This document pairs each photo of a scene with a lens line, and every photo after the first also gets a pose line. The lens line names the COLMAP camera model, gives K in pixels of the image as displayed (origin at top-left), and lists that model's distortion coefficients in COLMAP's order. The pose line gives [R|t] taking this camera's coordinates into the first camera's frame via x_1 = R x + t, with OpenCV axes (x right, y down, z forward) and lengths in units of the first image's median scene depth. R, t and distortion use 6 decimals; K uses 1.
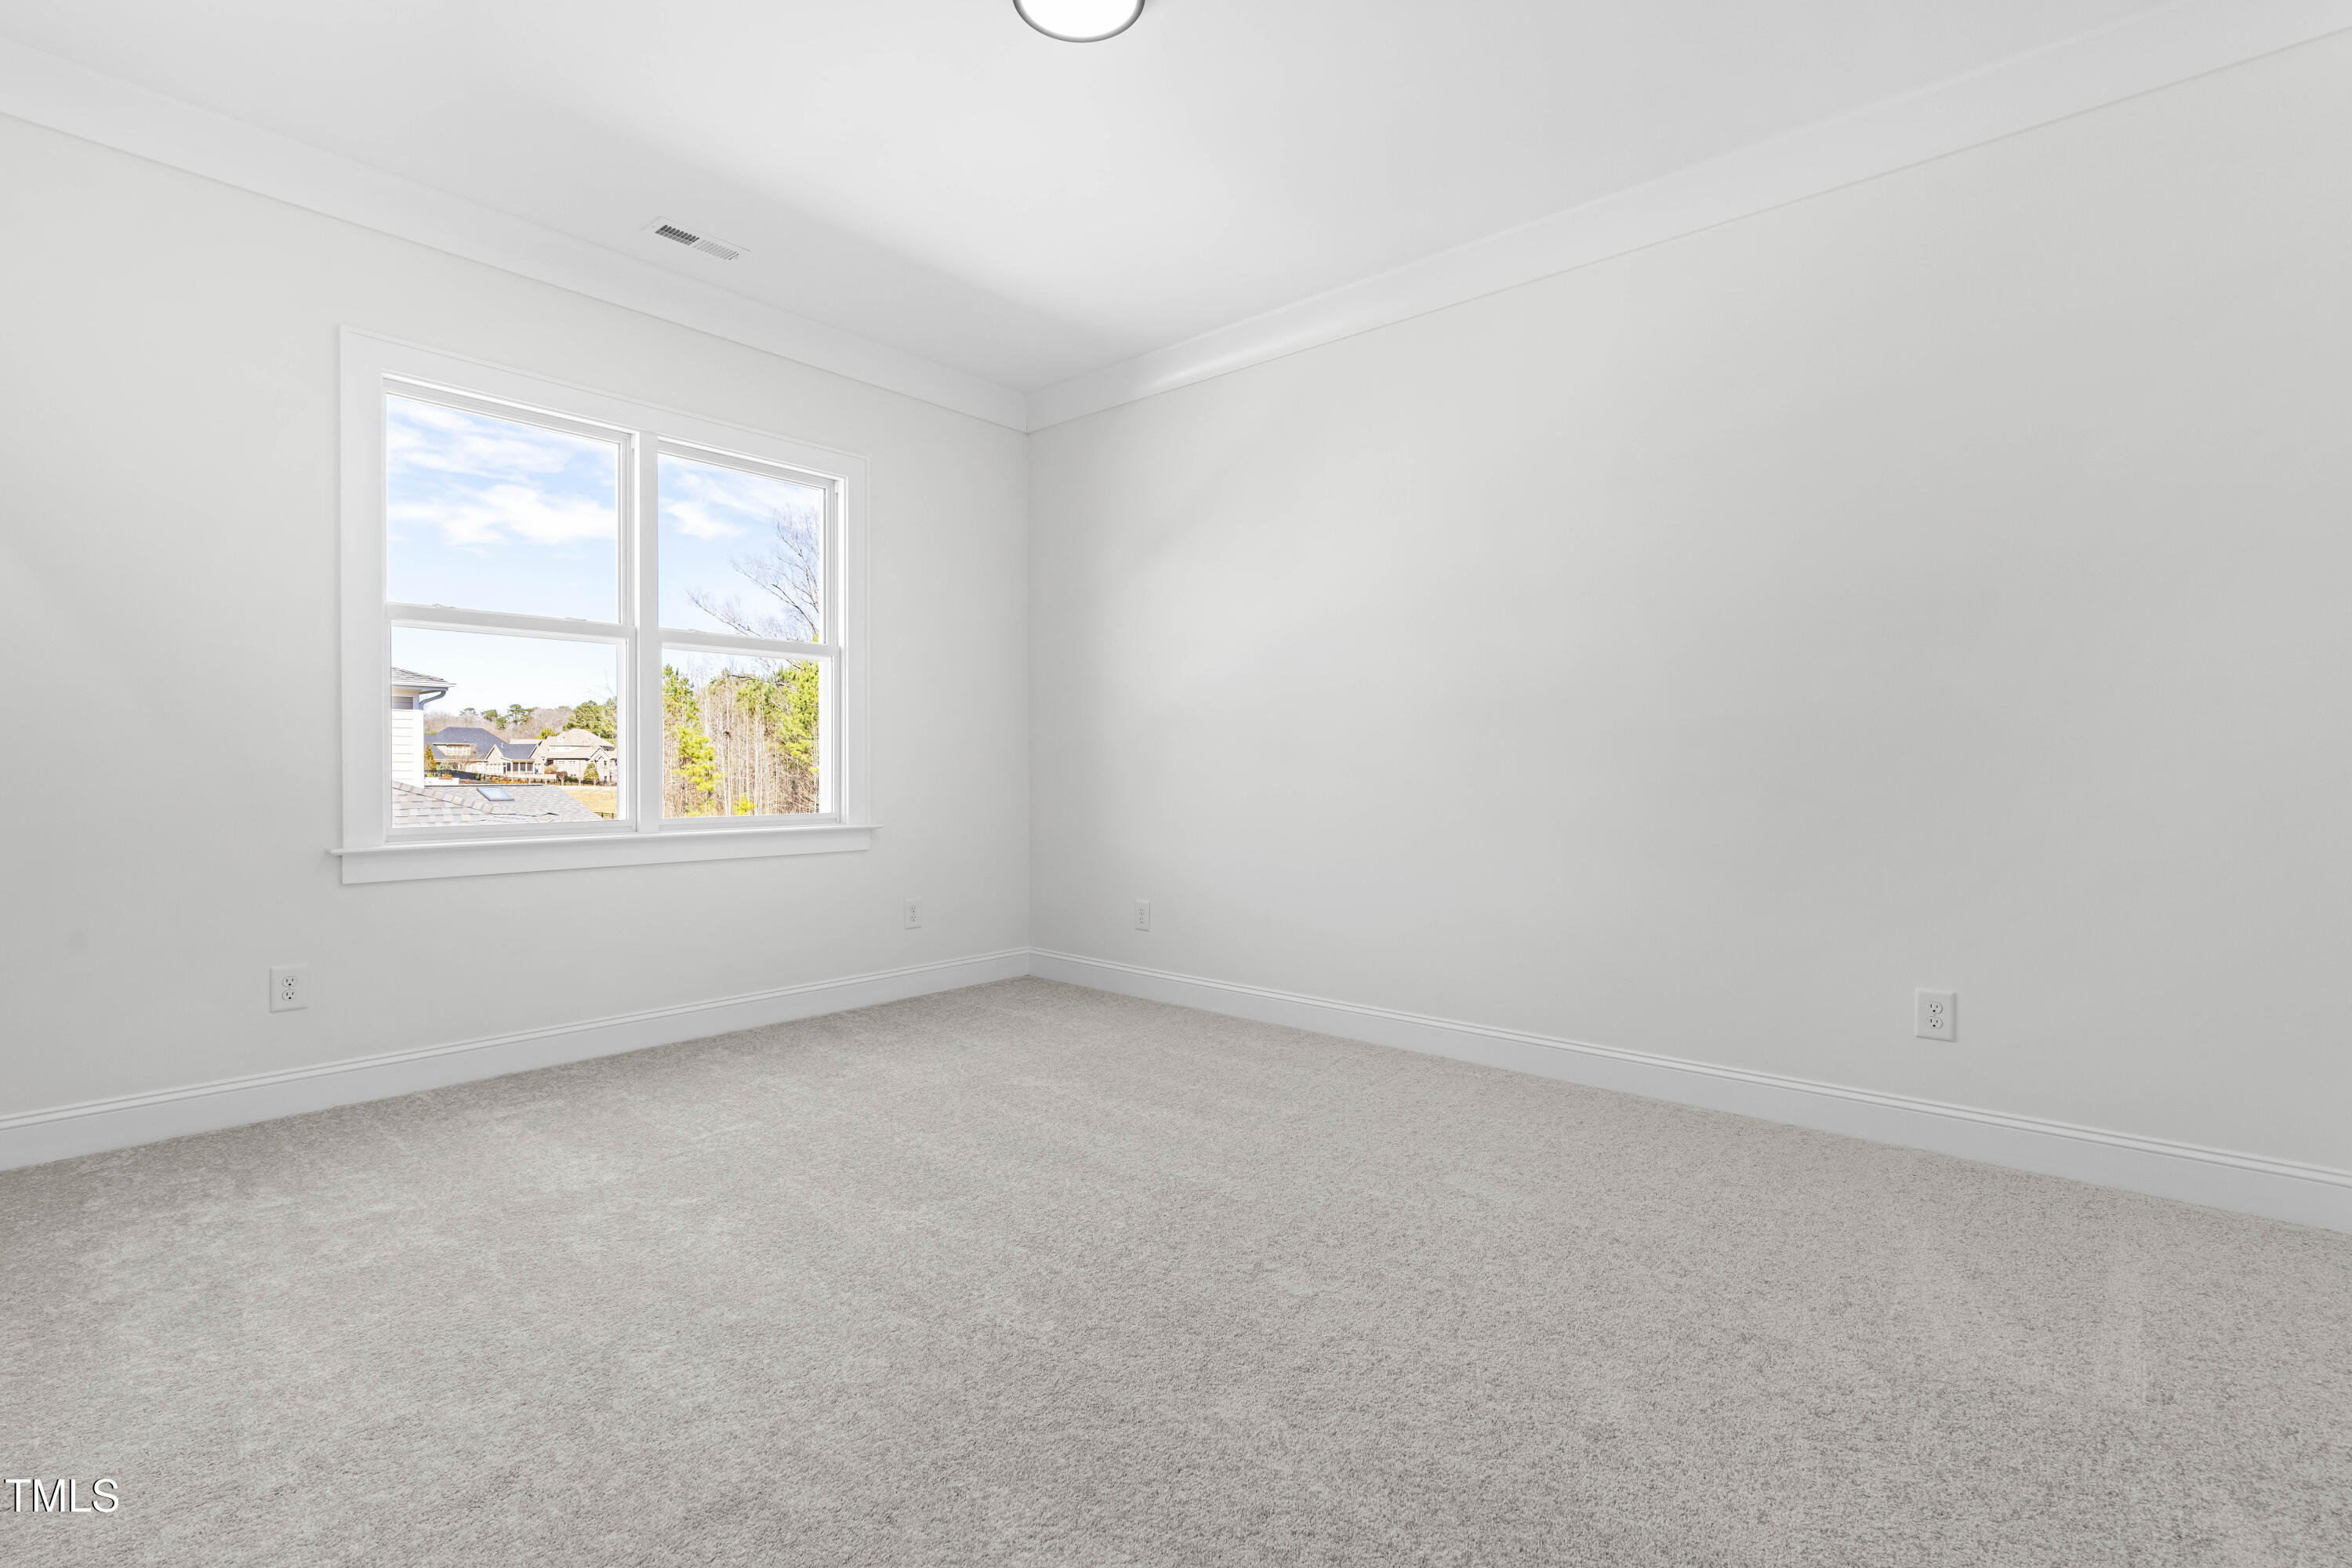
lens RADIAL K [[1062.6, 0, 1177.7], [0, 1062.6, 767.6], [0, 0, 1]] dist [-0.009393, -0.000244]
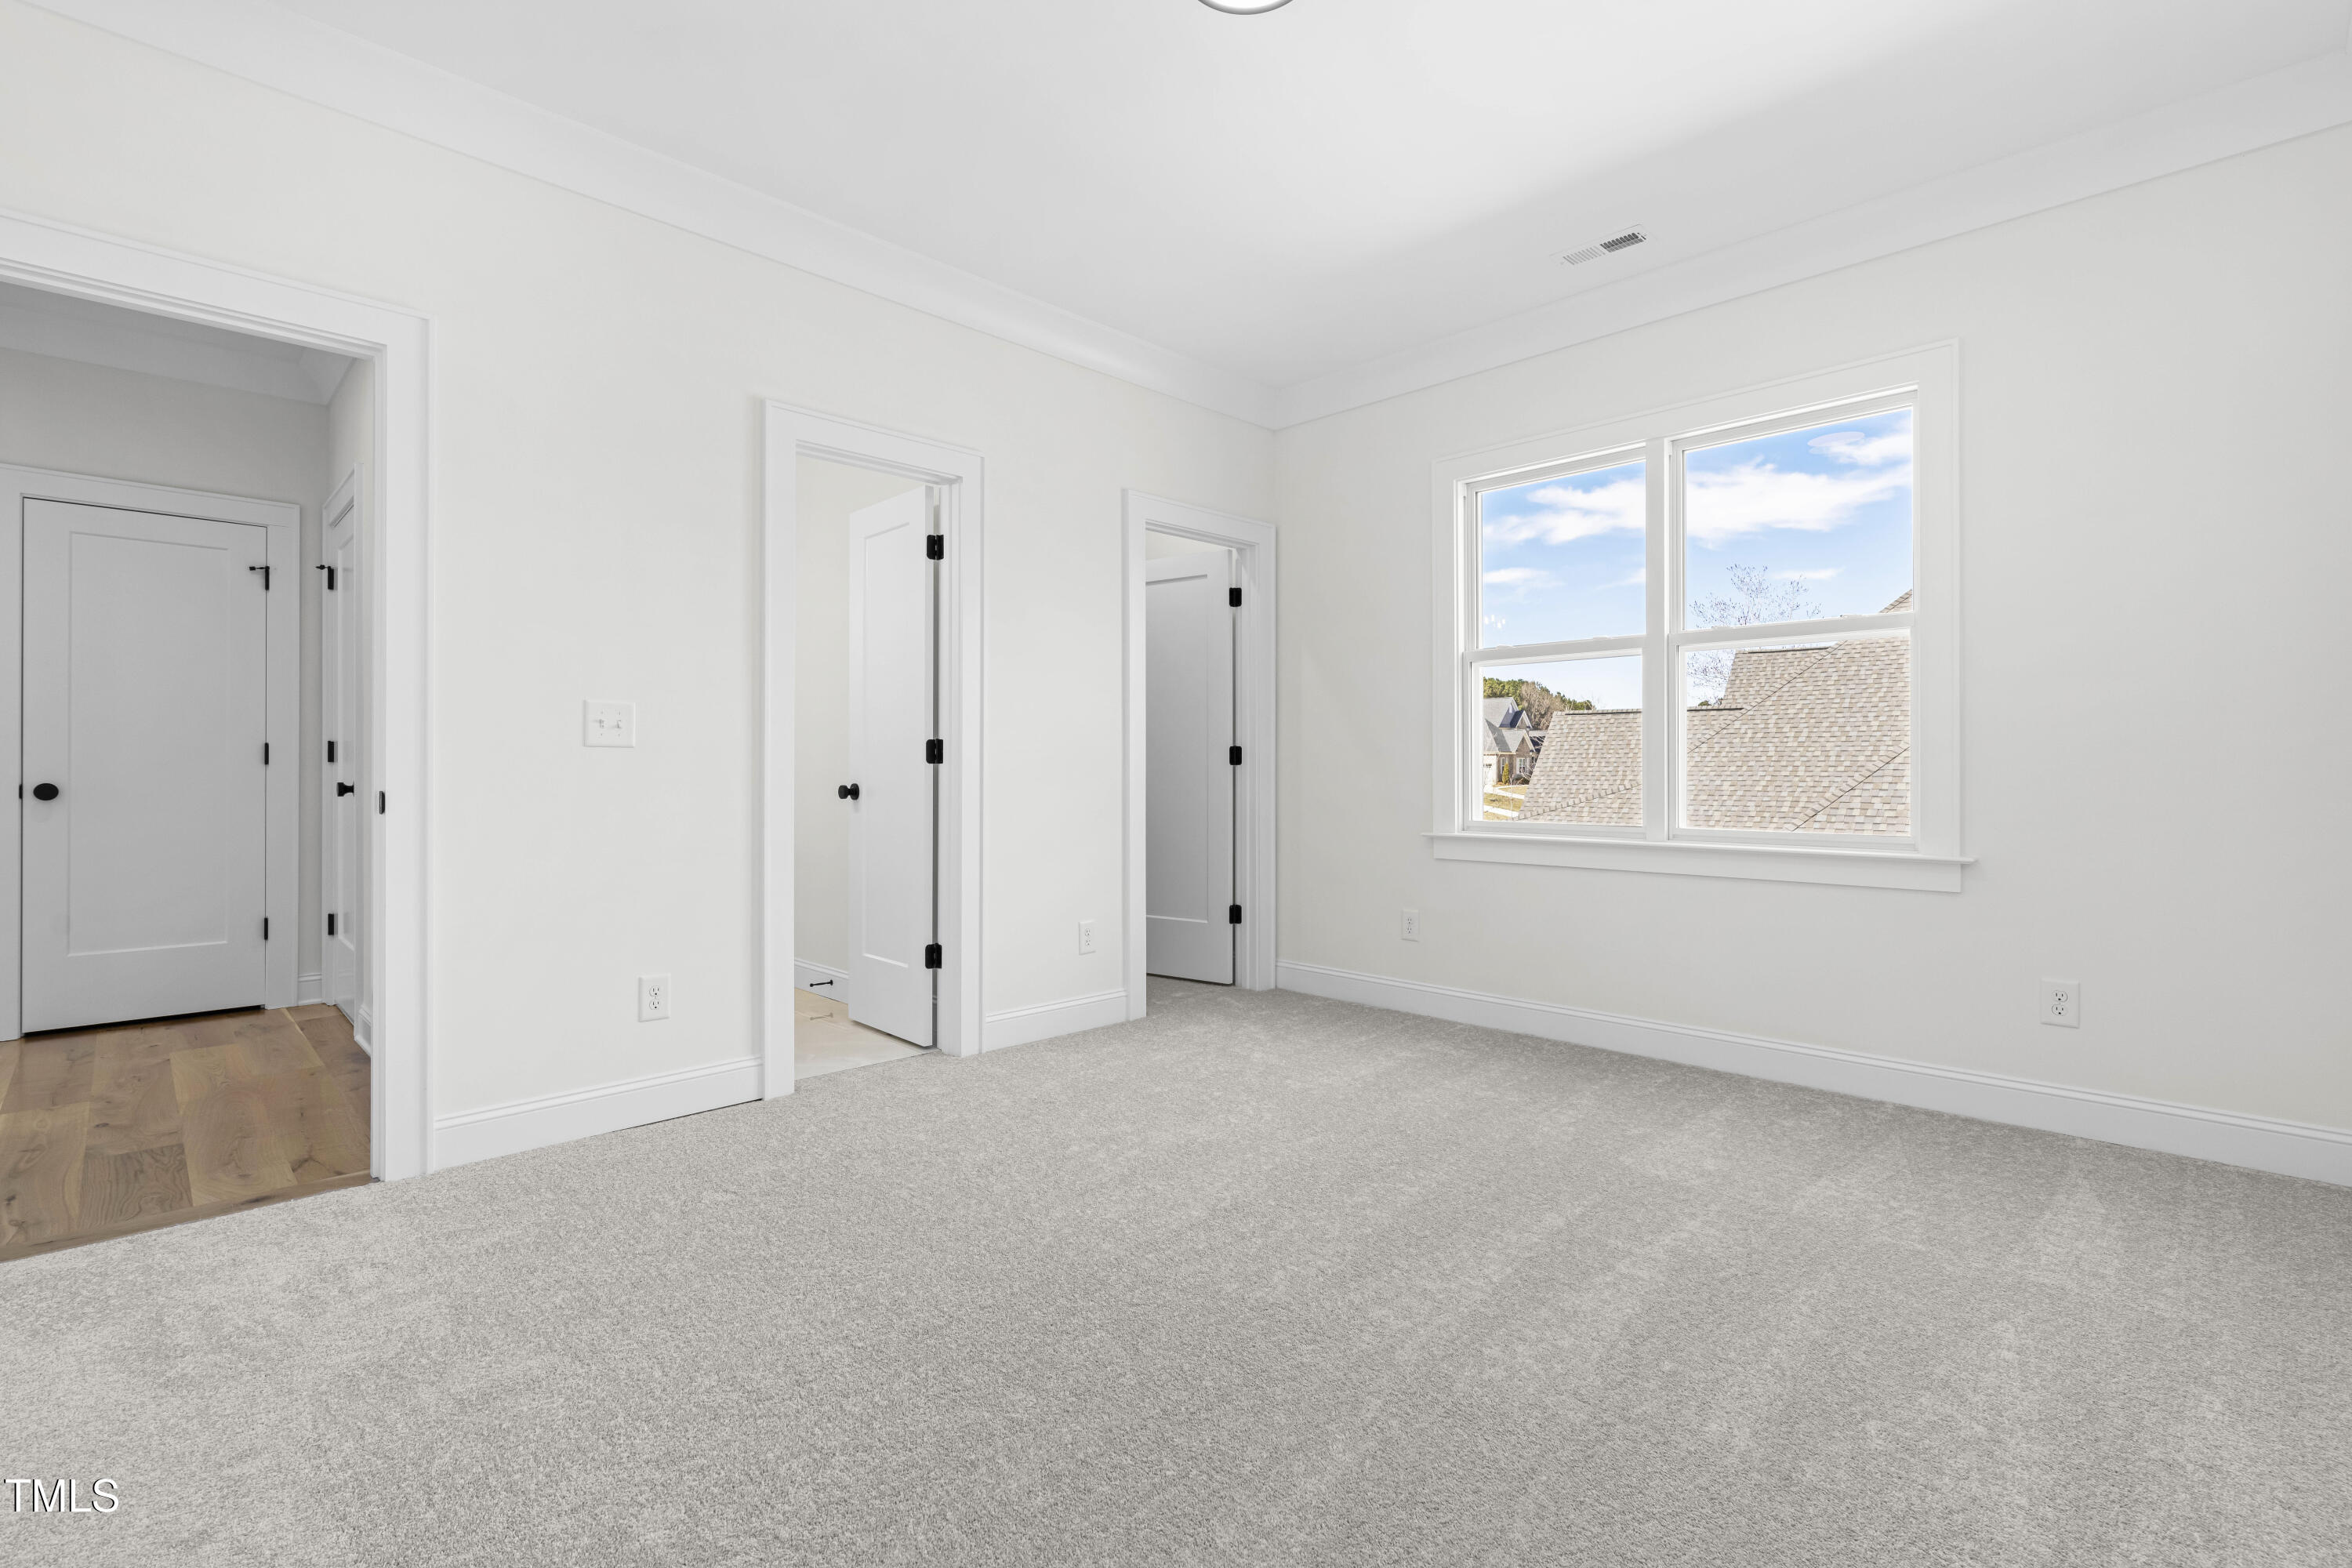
lens RADIAL K [[1062.6, 0, 1177.7], [0, 1062.6, 767.6], [0, 0, 1]] dist [-0.009393, -0.000244]
pose [[-0.057077, -0.004465, -0.998360, 0.583808], [-0.001282, 0.999990, -0.004399, -0.002933], [0.998369, 0.001029, -0.057082, 0.684720]]
